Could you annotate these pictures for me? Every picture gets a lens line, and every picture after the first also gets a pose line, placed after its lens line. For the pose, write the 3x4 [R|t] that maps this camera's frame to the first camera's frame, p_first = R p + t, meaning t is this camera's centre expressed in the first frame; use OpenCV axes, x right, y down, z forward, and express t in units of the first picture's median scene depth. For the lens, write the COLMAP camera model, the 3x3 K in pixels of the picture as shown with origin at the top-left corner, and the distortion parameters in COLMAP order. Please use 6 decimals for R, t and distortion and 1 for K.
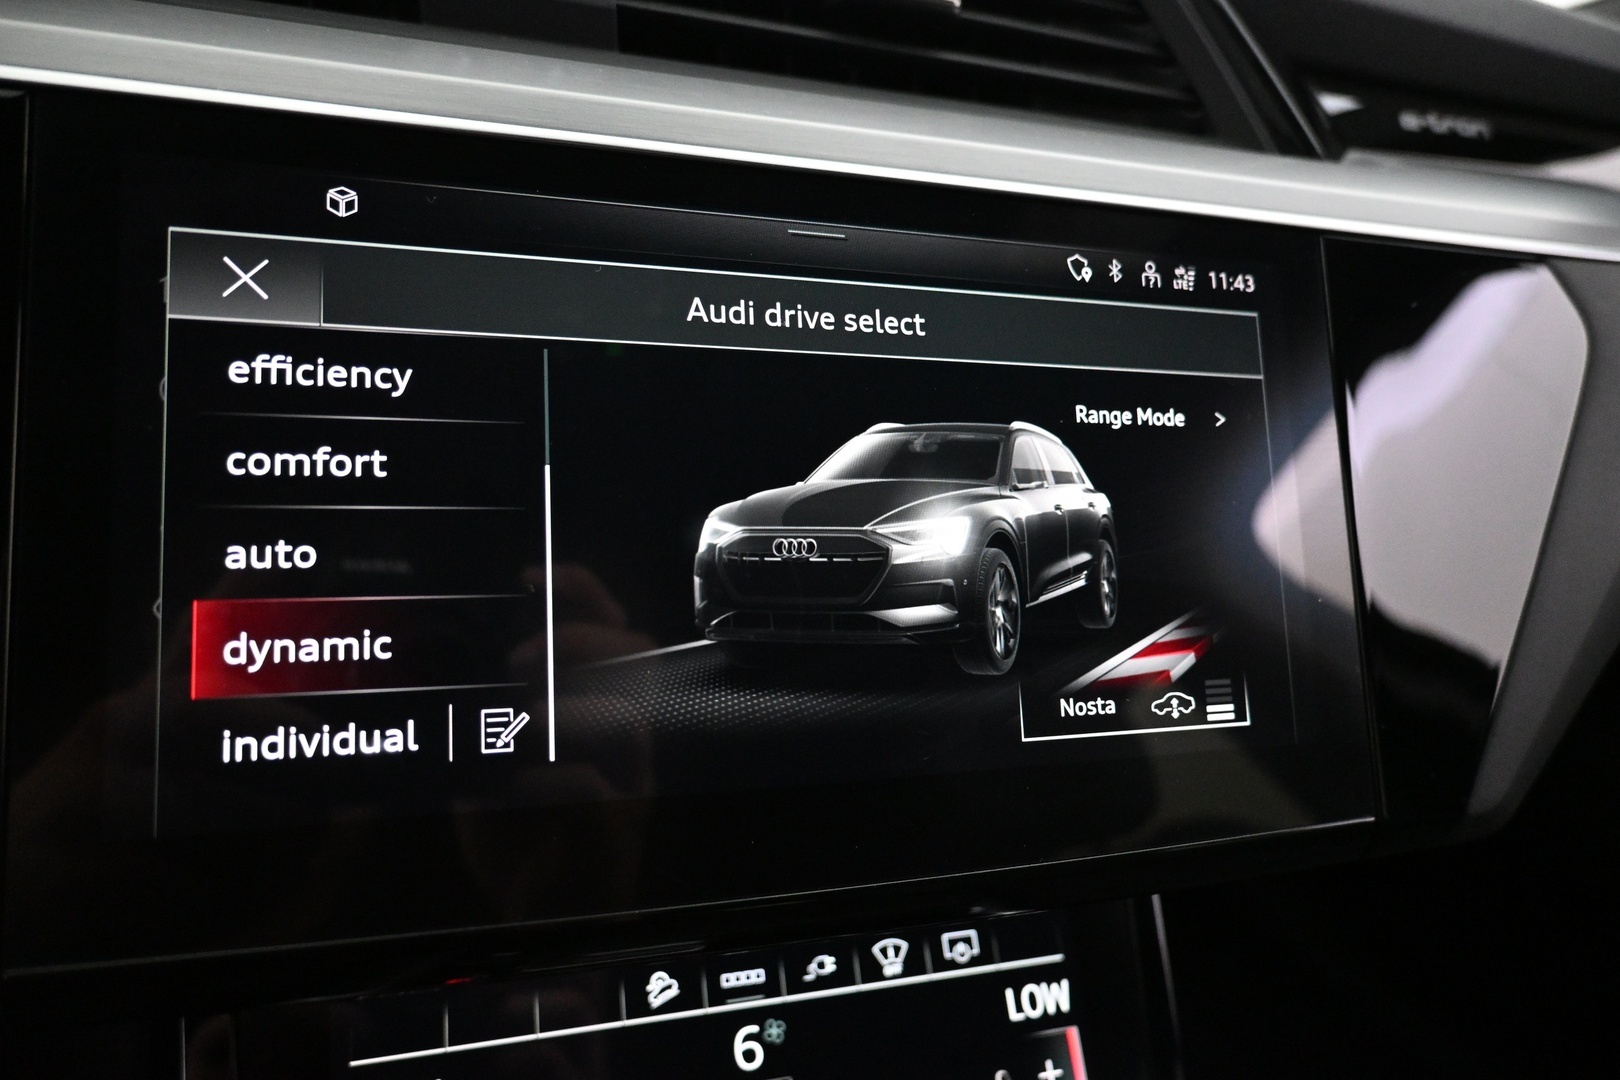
lens RADIAL K [[1150.8, 0, 808.7], [0, 1150.8, 533.4], [0, 0, 1]] dist [0.008059, -0.005313]
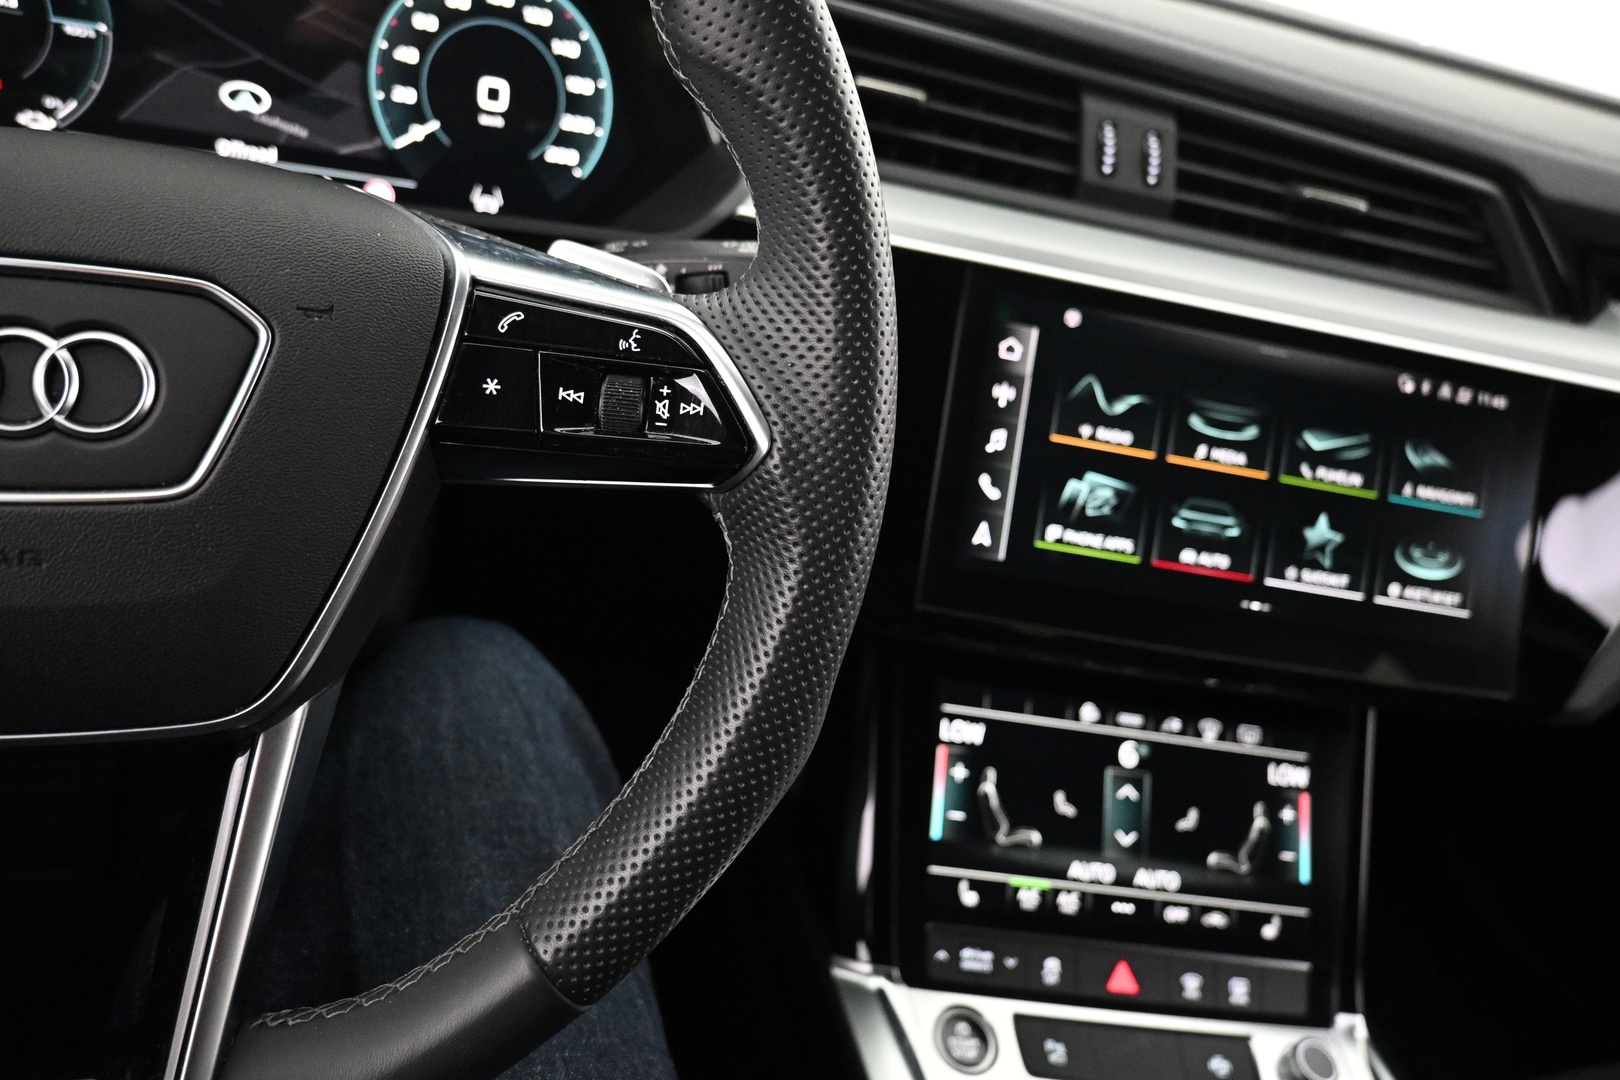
lens RADIAL K [[1150.8, 0, 806.0], [0, 1150.8, 537.0], [0, 0, 1]] dist [0.008059, -0.005313]
pose [[0.965177, 0.186580, -0.183363, -0.281510], [-0.172184, 0.980790, 0.091666, 0.014313], [0.196944, -0.056902, 0.978762, -0.929819]]
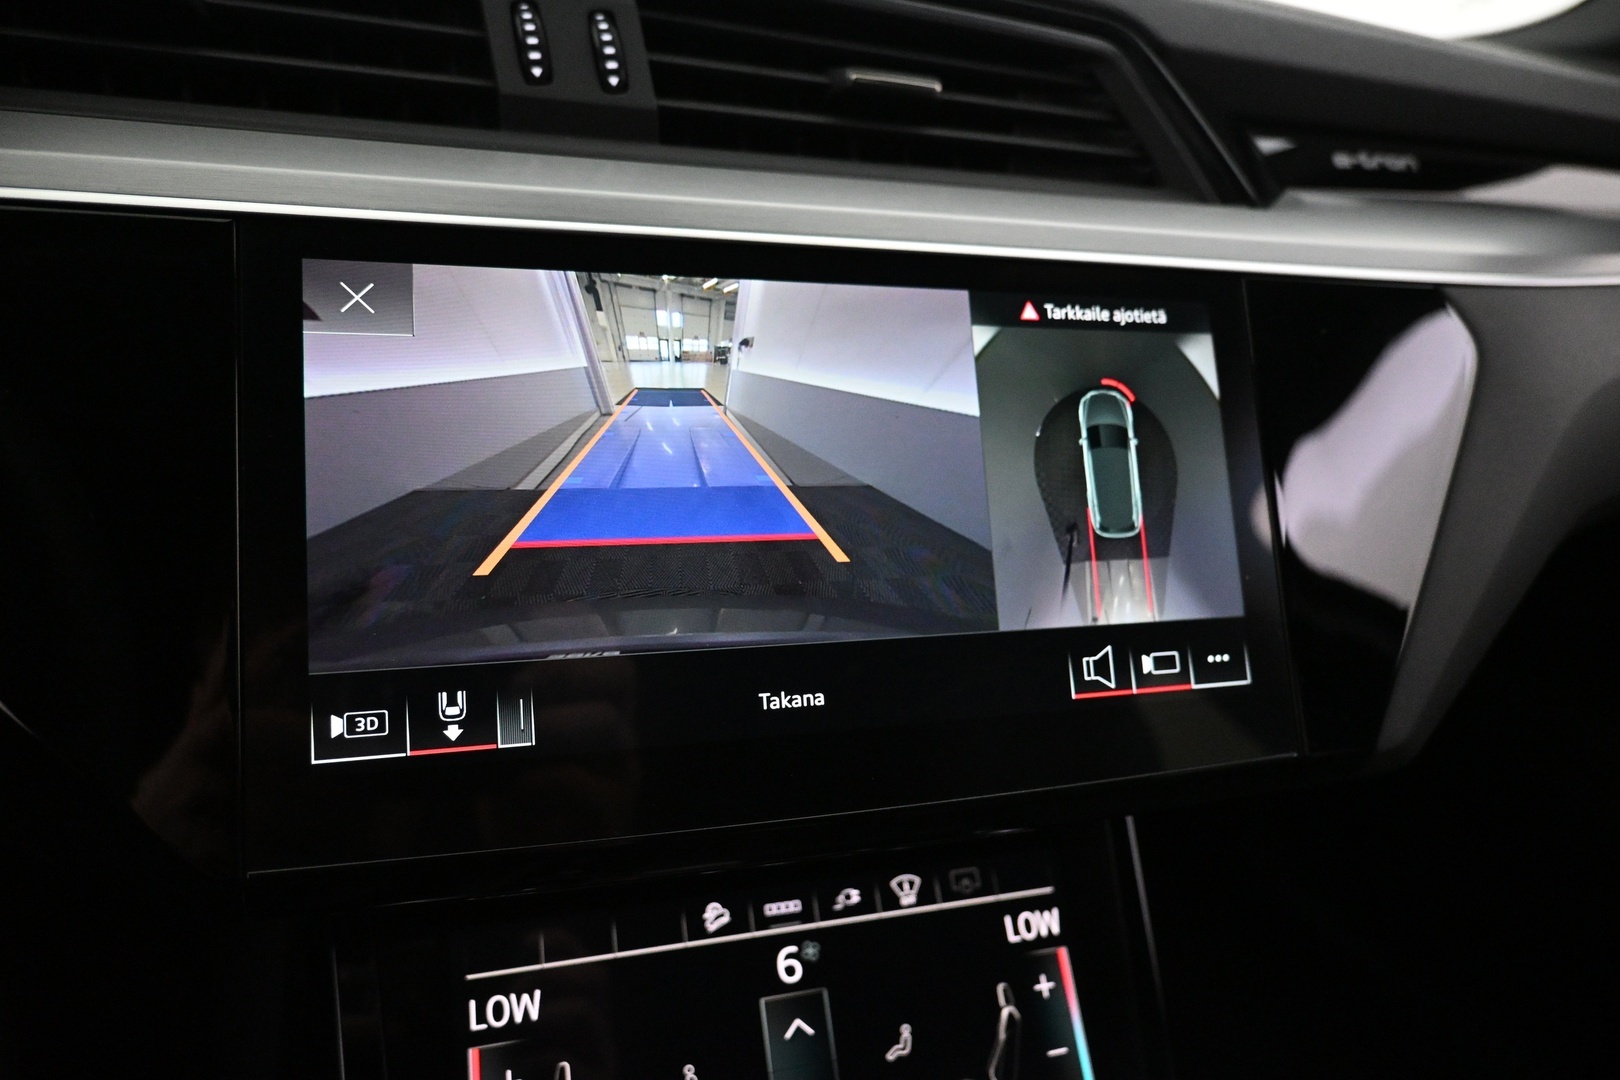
lens RADIAL K [[1150.8, 0, 809.5], [0, 1150.8, 538.7], [0, 0, 1]] dist [0.008059, -0.005313]
pose [[0.999511, -0.029259, -0.010995, -0.005162], [0.029236, 0.999570, -0.002232, 0.005449], [0.011056, 0.001909, 0.999937, -0.201345]]
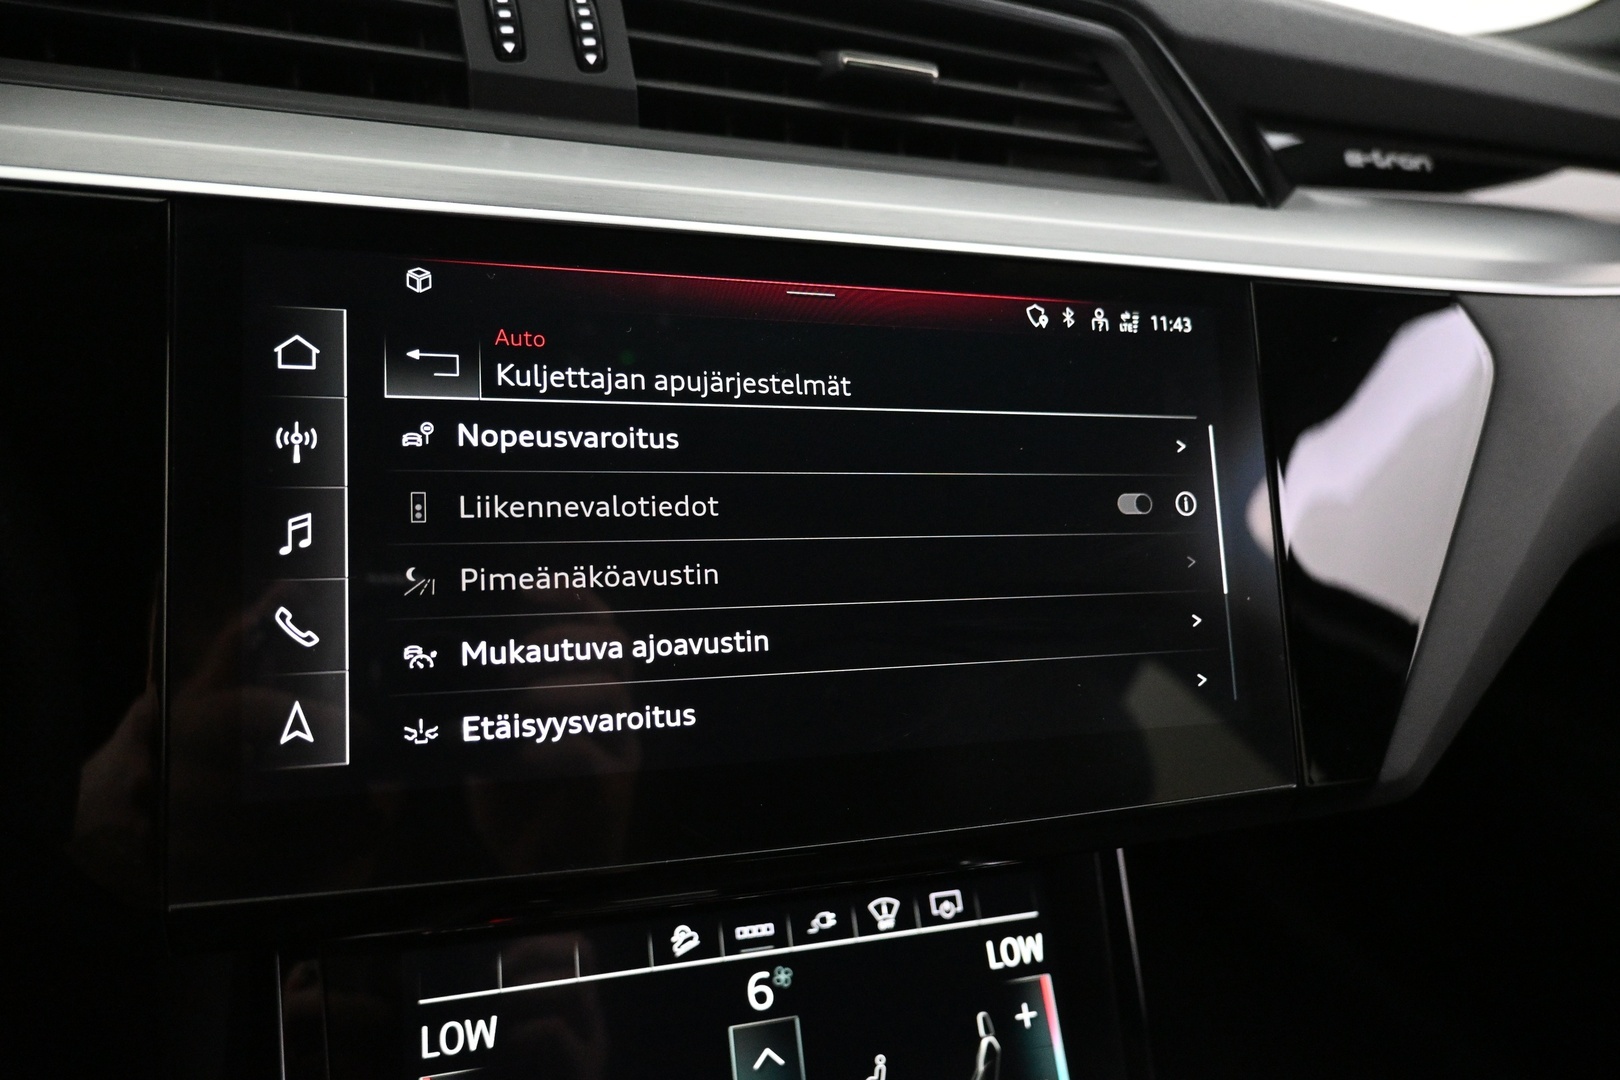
lens RADIAL K [[1150.8, 0, 807.3], [0, 1150.8, 539.1], [0, 0, 1]] dist [0.008059, -0.005313]
pose [[0.999931, -0.009433, -0.007066, 0.006961], [0.009502, 0.999906, 0.009849, -0.015368], [0.006973, -0.009915, 0.999927, -0.144336]]
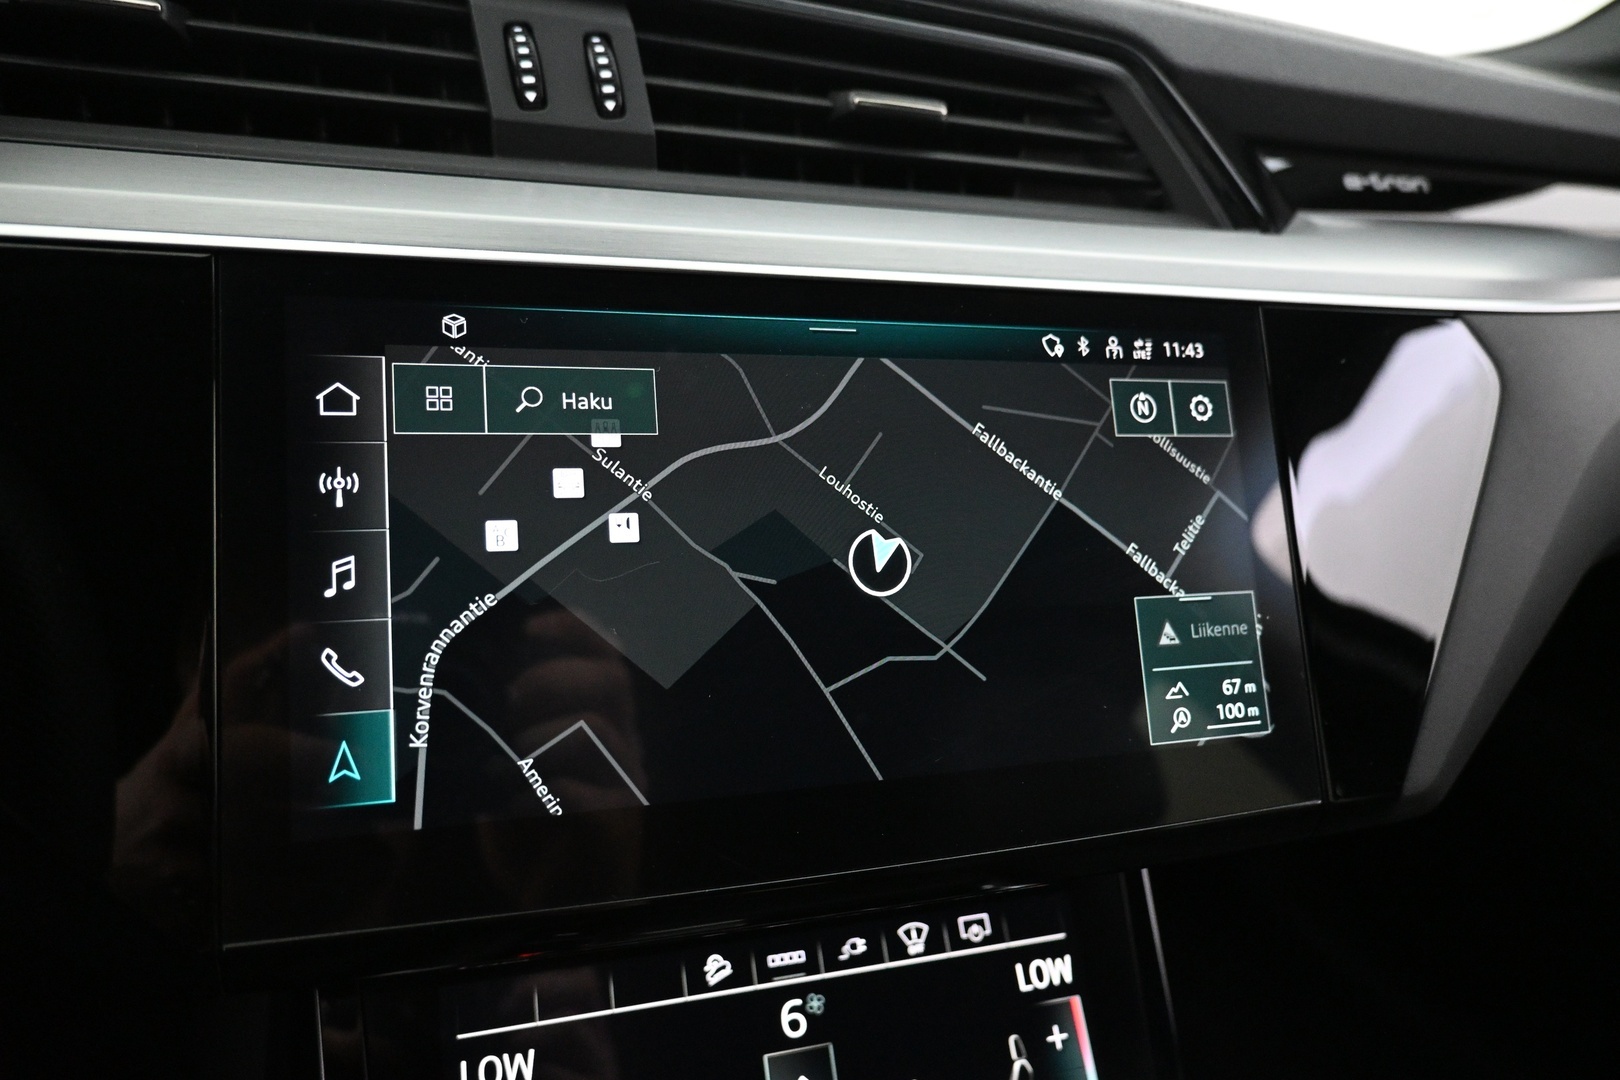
lens RADIAL K [[1150.8, 0, 808.1], [0, 1150.8, 537.6], [0, 0, 1]] dist [0.008059, -0.005313]
pose [[0.999458, -0.032151, -0.007029, -0.013935], [0.032054, 0.999395, -0.013506, -0.020076], [0.007459, 0.013274, 0.999884, -0.162426]]
